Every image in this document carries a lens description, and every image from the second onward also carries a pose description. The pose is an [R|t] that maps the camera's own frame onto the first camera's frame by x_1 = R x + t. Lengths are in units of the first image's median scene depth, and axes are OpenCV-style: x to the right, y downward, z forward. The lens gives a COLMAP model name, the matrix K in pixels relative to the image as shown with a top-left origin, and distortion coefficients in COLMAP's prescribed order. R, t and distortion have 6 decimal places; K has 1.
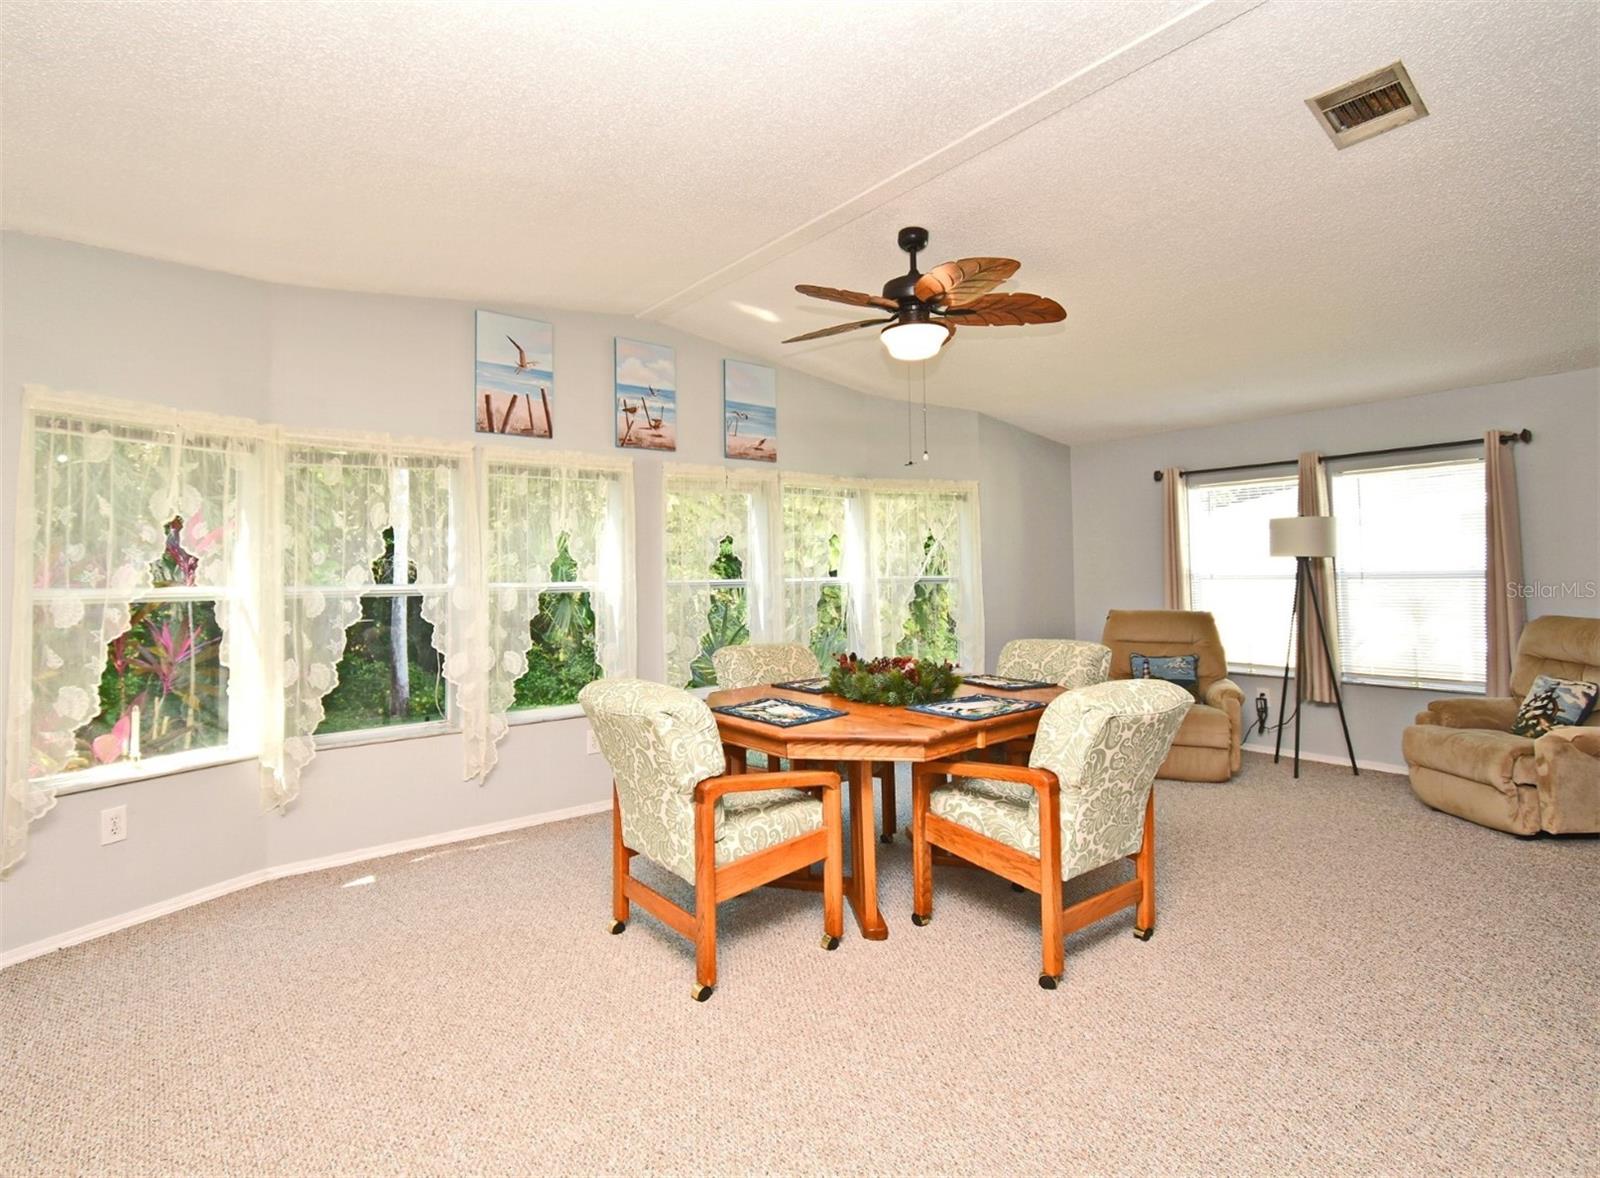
lens RADIAL K [[798.7, 0, 750.2], [0, 798.7, 545.1], [0, 0, 1]] dist [0.005430, 0.000446]
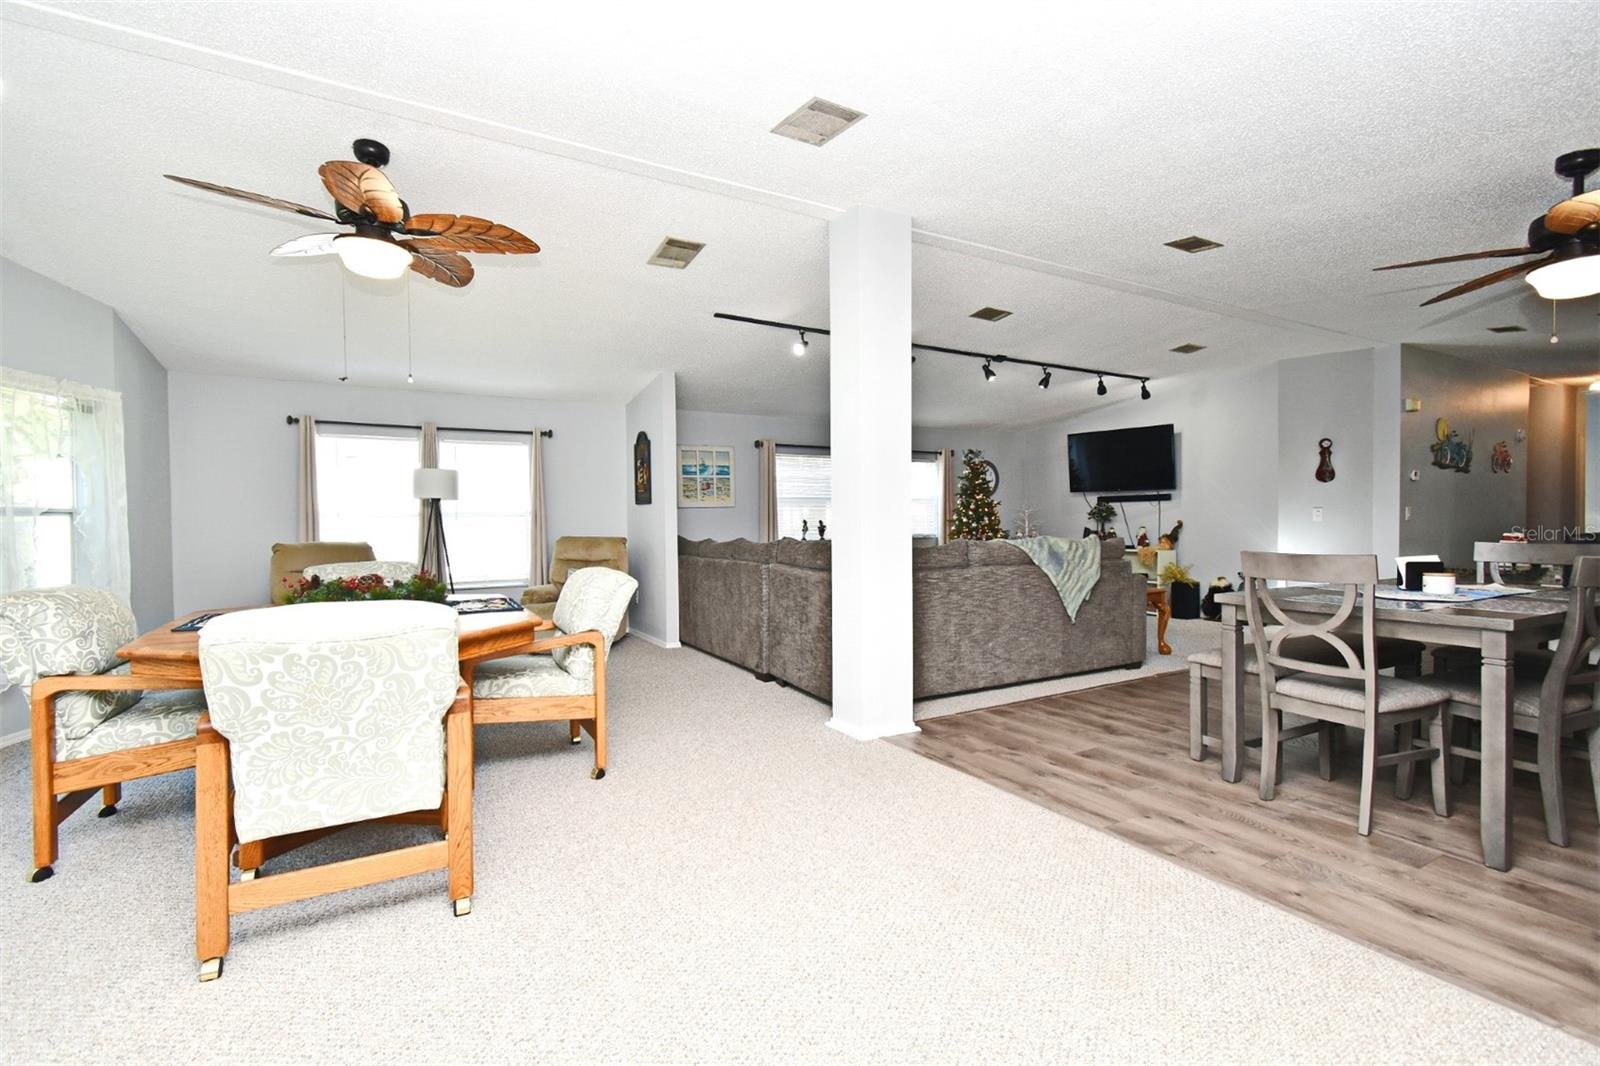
lens RADIAL K [[703.4, 0, 797.5], [0, 703.4, 533.4], [0, 0, 1]] dist [0.006312, -0.002358]
pose [[0.119957, -0.004219, 0.992770, -0.478289], [-0.029783, 0.999526, 0.007847, 0.051438], [-0.992332, -0.030509, 0.119774, 0.287577]]
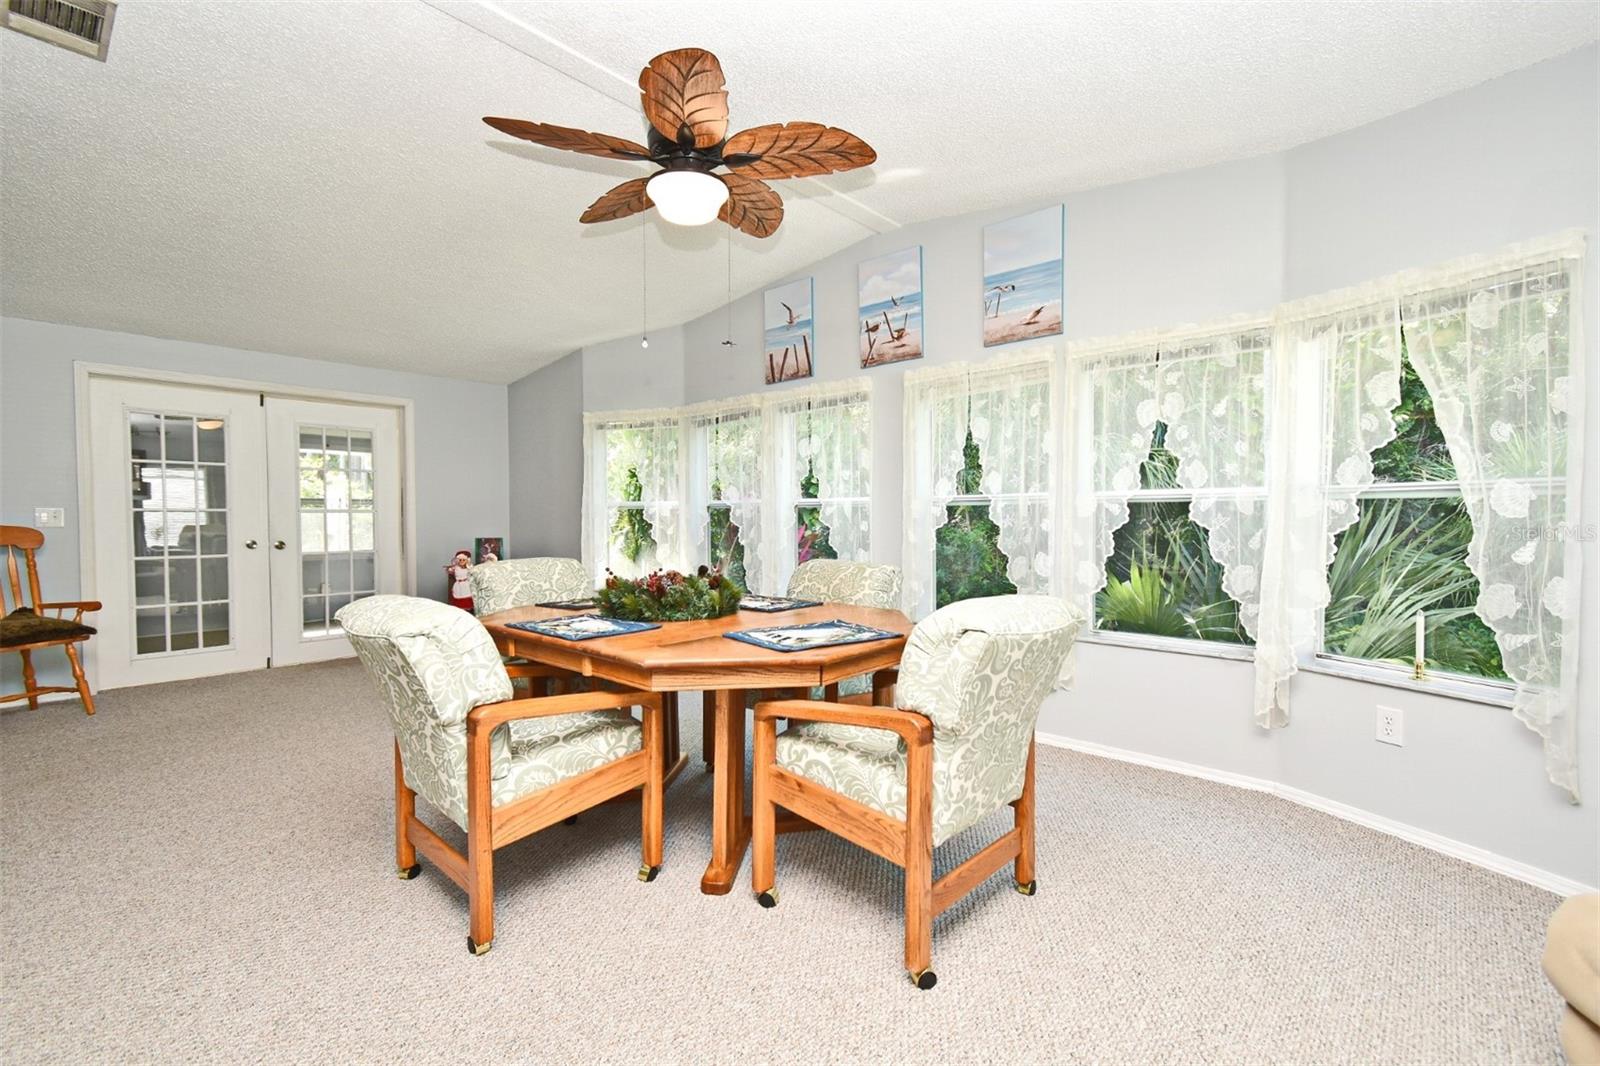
lens RADIAL K [[703.4, 0, 801.2], [0, 703.4, 532.0], [0, 0, 1]] dist [0.006312, -0.002358]
pose [[0.186129, 0.031121, -0.982032, 0.760629], [0.036088, 0.998607, 0.038487, 0.054421], [0.981862, -0.042603, 0.184746, 0.773519]]
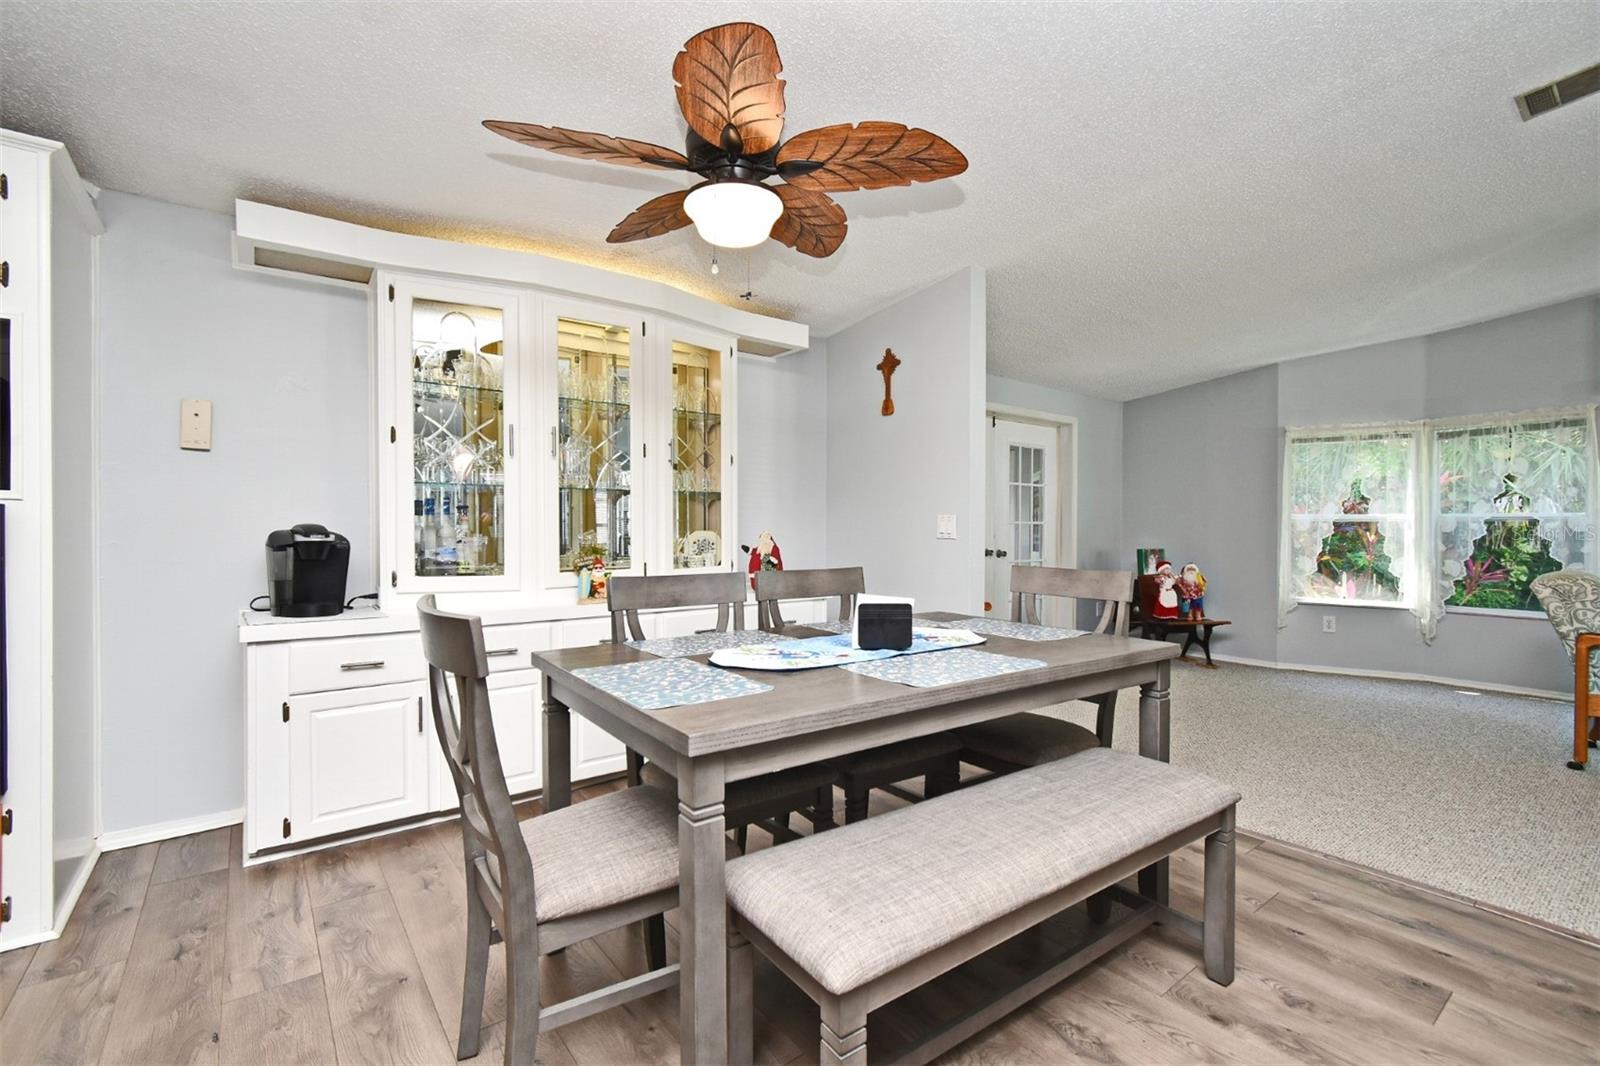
lens RADIAL K [[703.4, 0, 794.4], [0, 703.4, 534.8], [0, 0, 1]] dist [0.006312, -0.002358]
pose [[0.014022, 0.024107, -0.999611, 0.717939], [0.035680, 0.999061, 0.024594, 0.008886], [0.999265, -0.036011, 0.013148, -0.297286]]
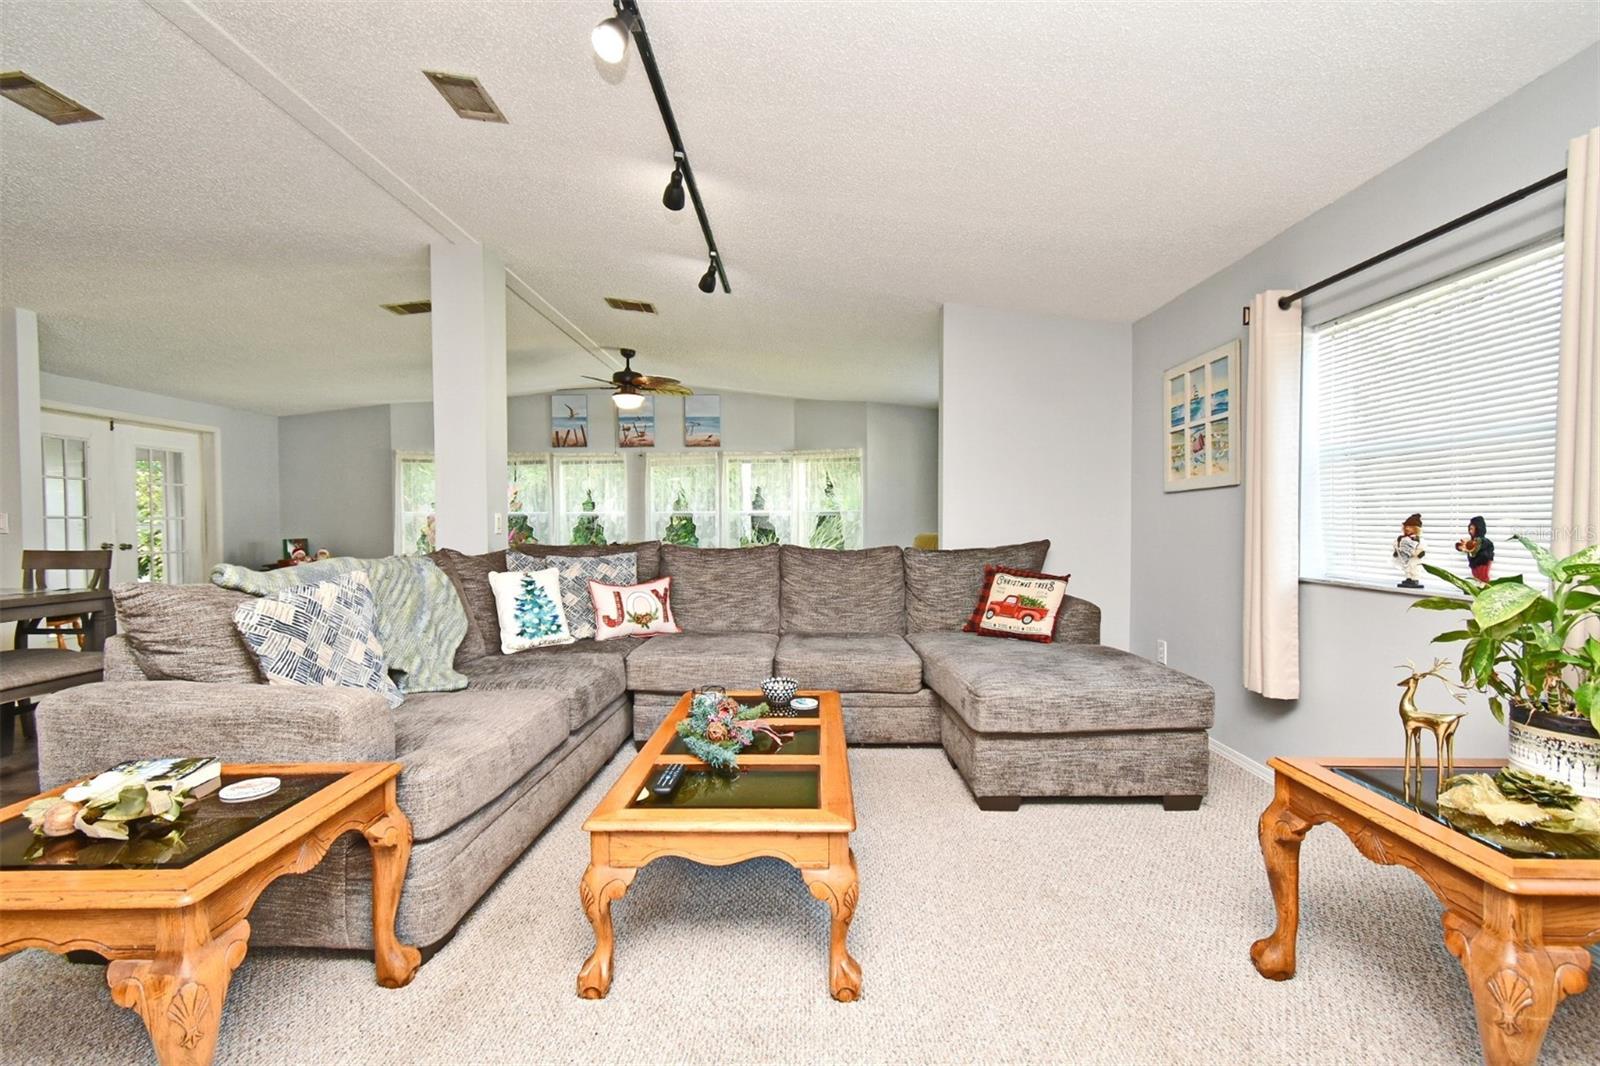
lens RADIAL K [[703.4, 0, 796.9], [0, 703.4, 531.2], [0, 0, 1]] dist [0.006312, -0.002358]
pose [[0.799666, 0.019064, -0.600142, 1.378145], [0.017731, 0.998310, 0.055338, 0.002941], [0.600183, -0.054893, 0.797977, -0.220382]]
